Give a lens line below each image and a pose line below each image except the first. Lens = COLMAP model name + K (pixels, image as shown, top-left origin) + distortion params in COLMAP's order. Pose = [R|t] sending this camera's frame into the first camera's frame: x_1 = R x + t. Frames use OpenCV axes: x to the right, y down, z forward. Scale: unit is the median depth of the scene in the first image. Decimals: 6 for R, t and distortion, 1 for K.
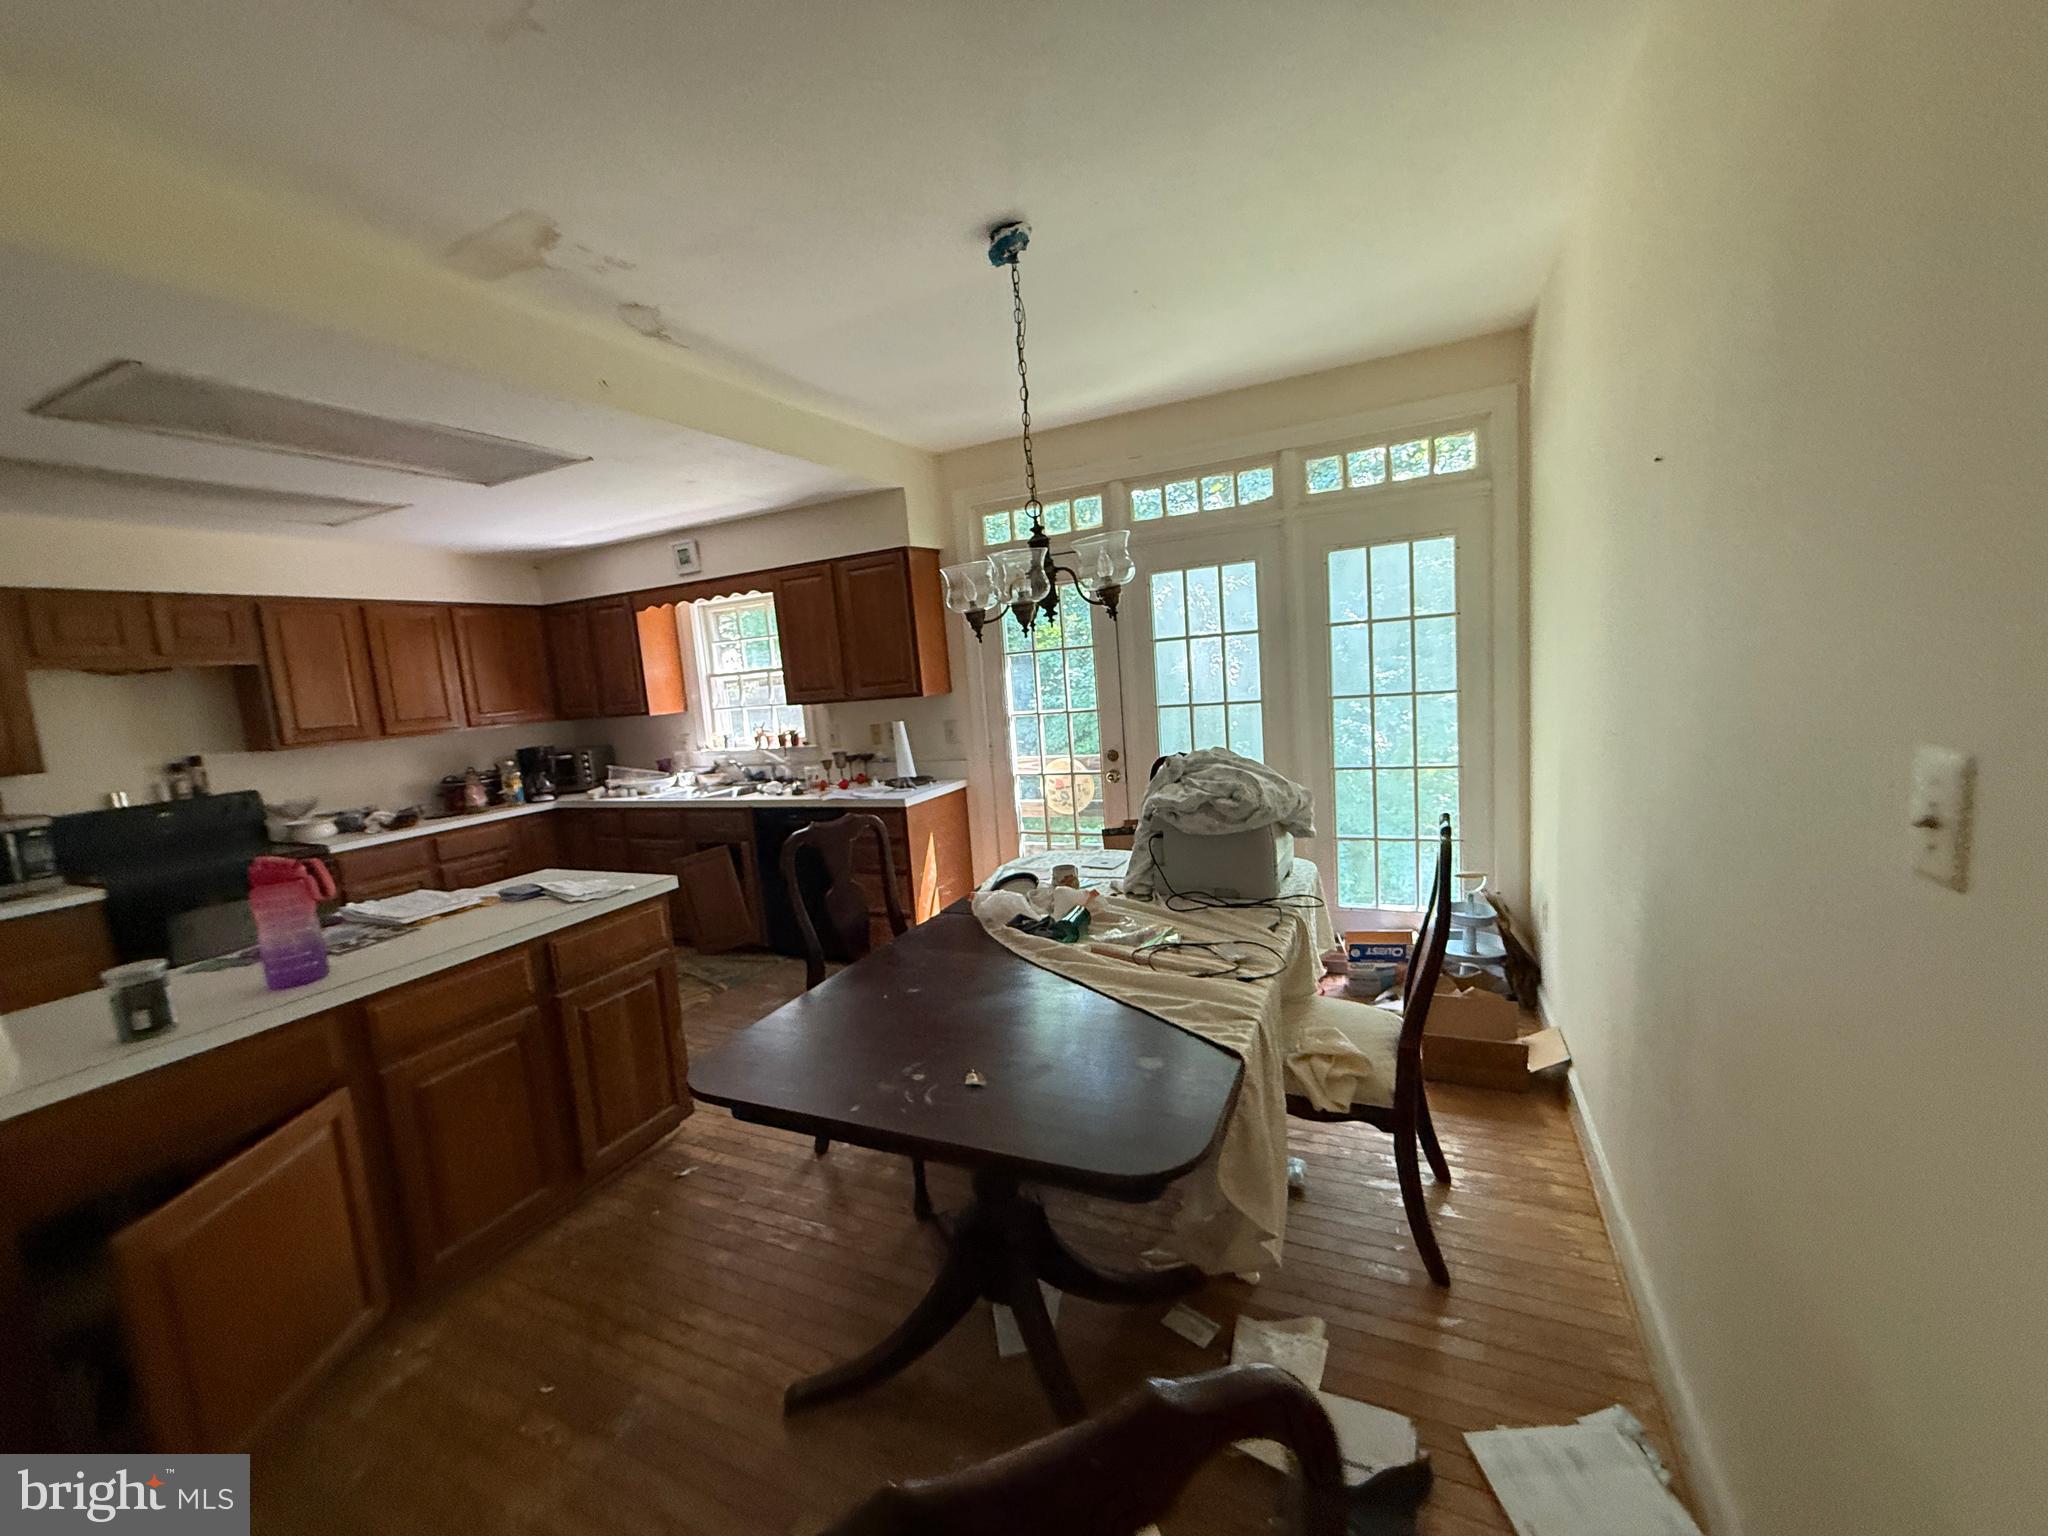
lens RADIAL K [[821.0, 0, 1024.0], [0, 821.0, 768.0], [0, 0, 1]] dist [0.000807, 0.000682]
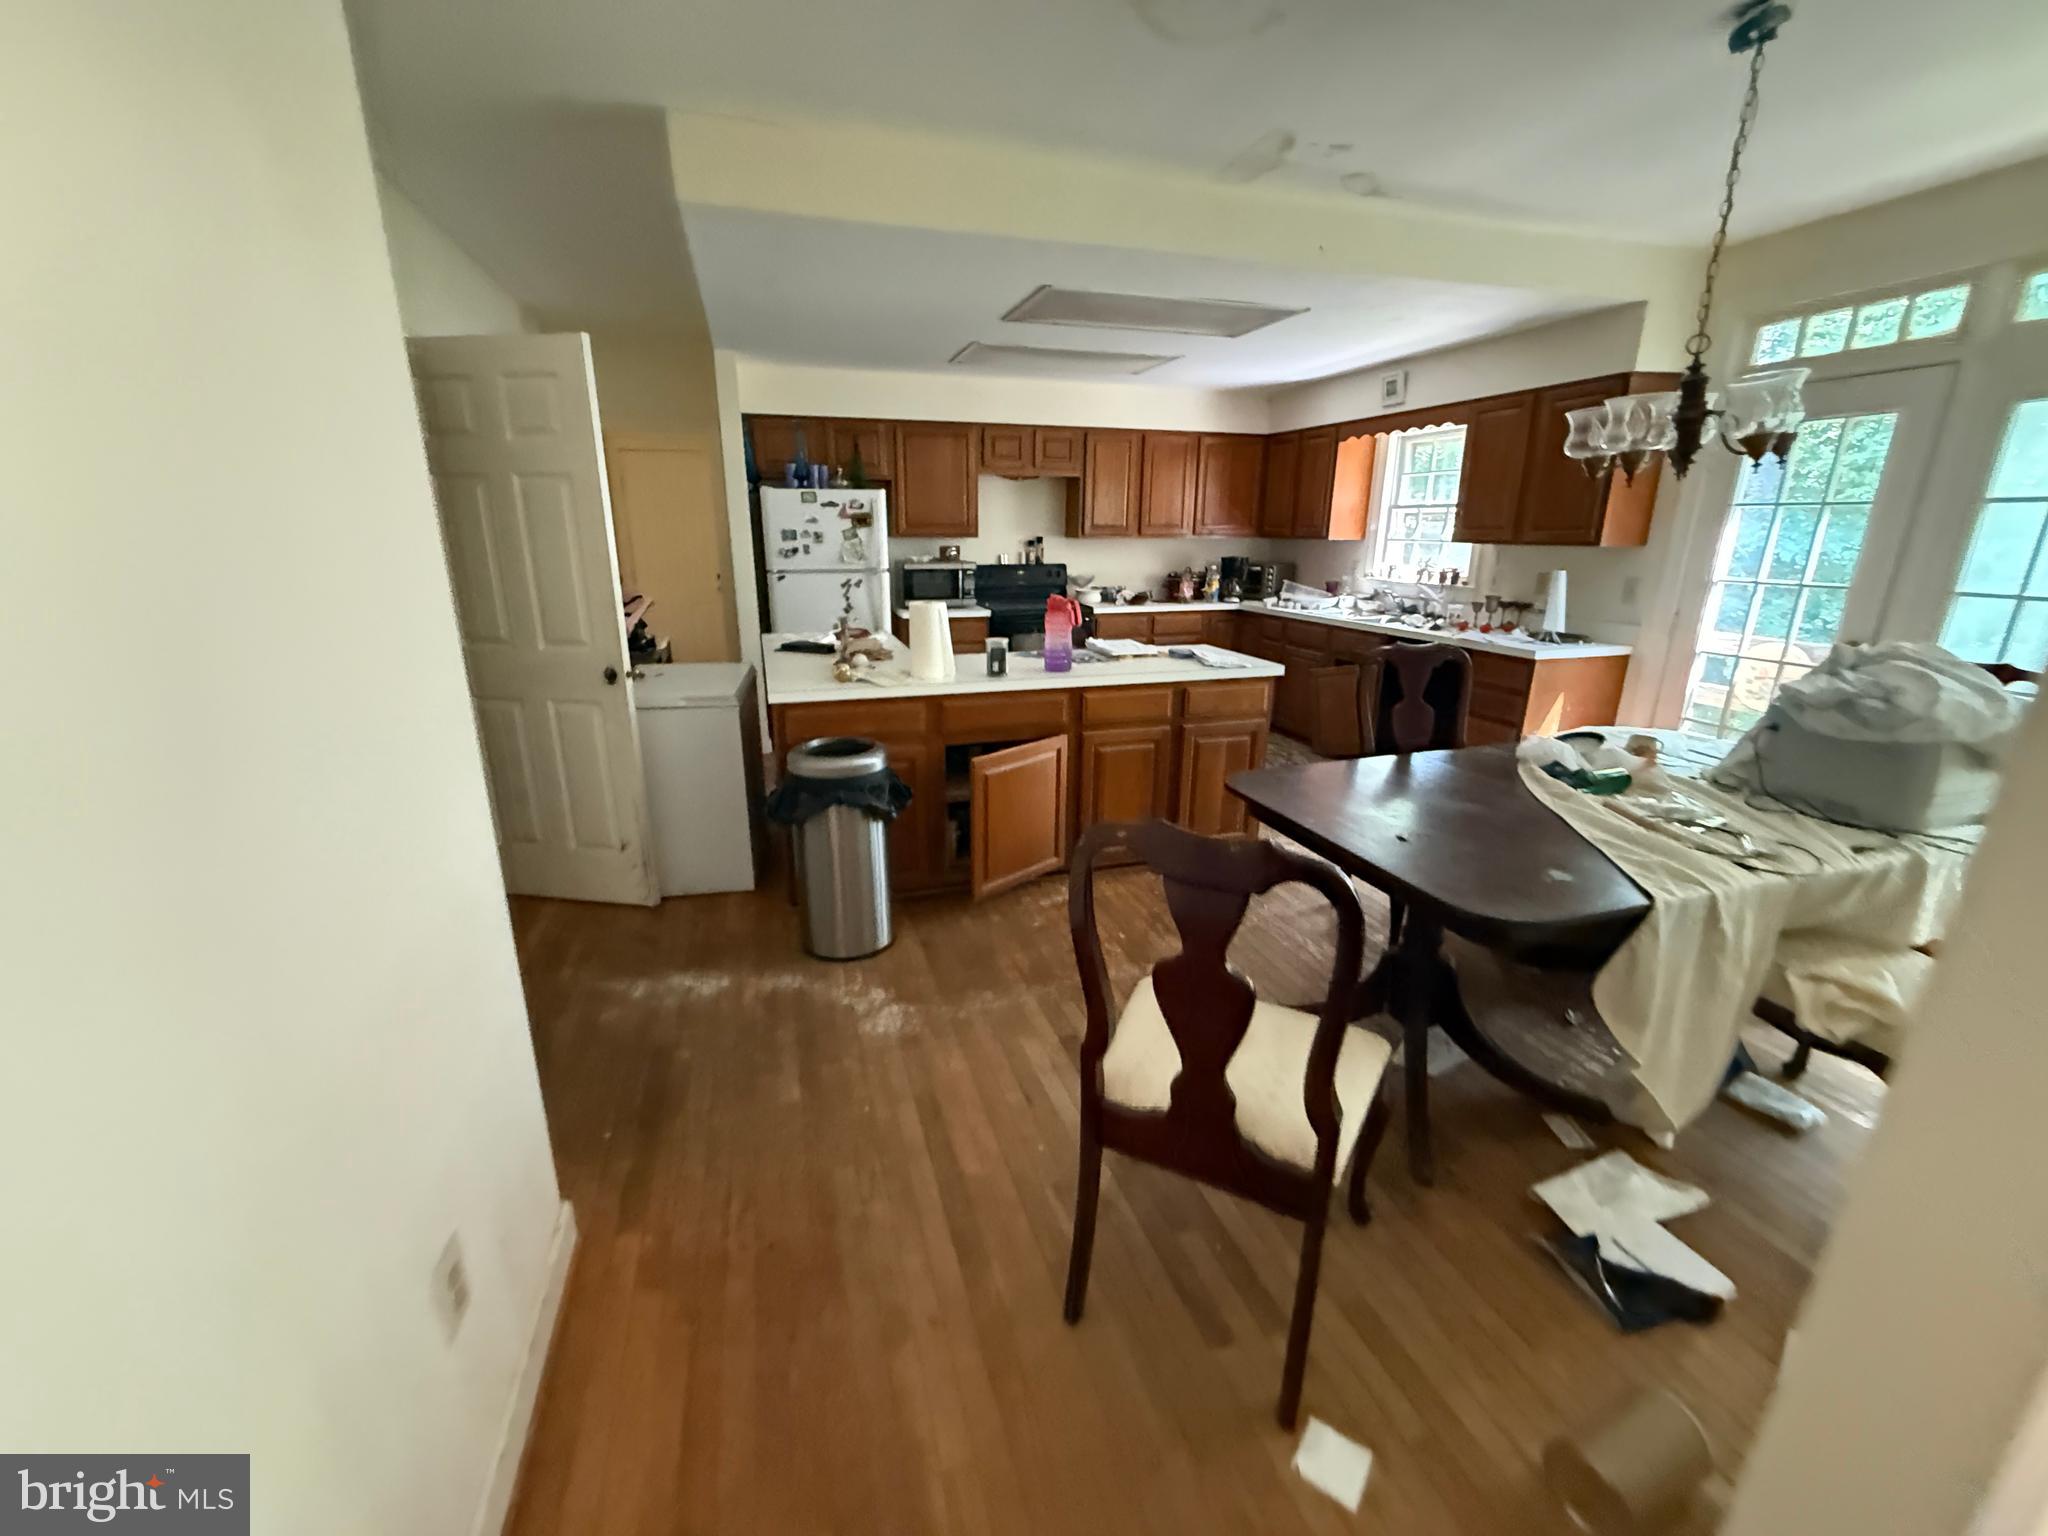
lens RADIAL K [[820.5, 0, 1013.0], [0, 820.5, 765.2], [0, 0, 1]] dist [-0.008643, 0.000103]
pose [[0.670561, 0.285788, -0.684597, 0.125455], [-0.146857, 0.955694, 0.255112, 0.009728], [0.727173, -0.070531, 0.682821, -0.111877]]
